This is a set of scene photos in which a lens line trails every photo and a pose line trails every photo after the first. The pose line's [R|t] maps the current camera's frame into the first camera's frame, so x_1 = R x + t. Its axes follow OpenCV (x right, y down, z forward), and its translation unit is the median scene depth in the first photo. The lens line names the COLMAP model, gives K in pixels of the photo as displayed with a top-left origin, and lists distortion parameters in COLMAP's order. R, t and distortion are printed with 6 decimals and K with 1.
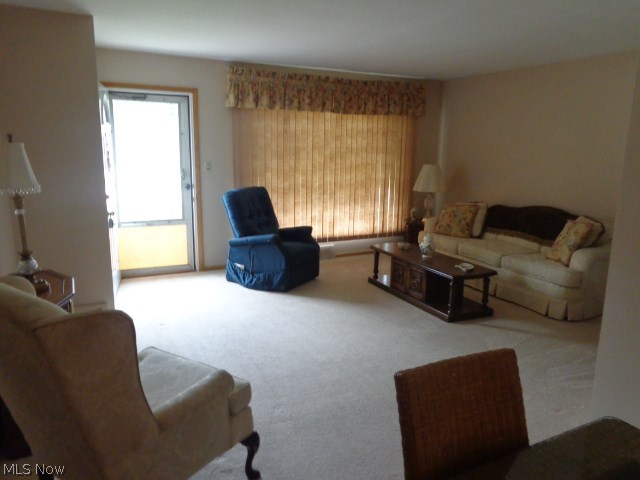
lens RADIAL K [[477.2, 0, 319.9], [0, 477.2, 240.7], [0, 0, 1]] dist [0.000050, -0.001063]
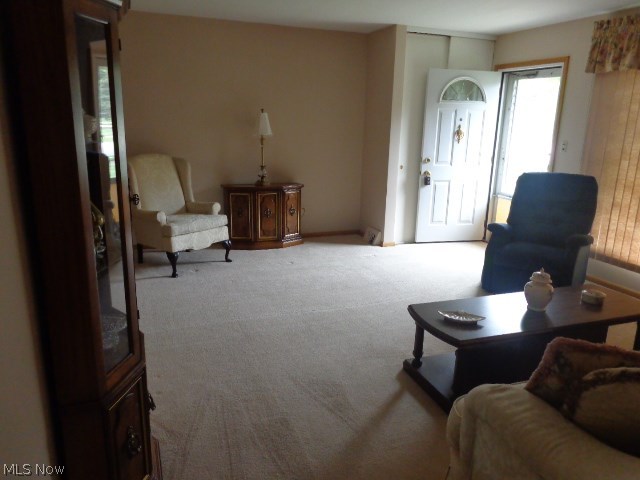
lens RADIAL K [[477.2, 0, 320.0], [0, 477.2, 240.0], [0, 0, 1]] dist [0.000050, -0.001063]
pose [[-0.114089, 0.230803, -0.966289, 0.697771], [-0.222444, 0.942010, 0.251268, -0.116175], [0.968247, 0.243612, -0.056132, 0.669184]]
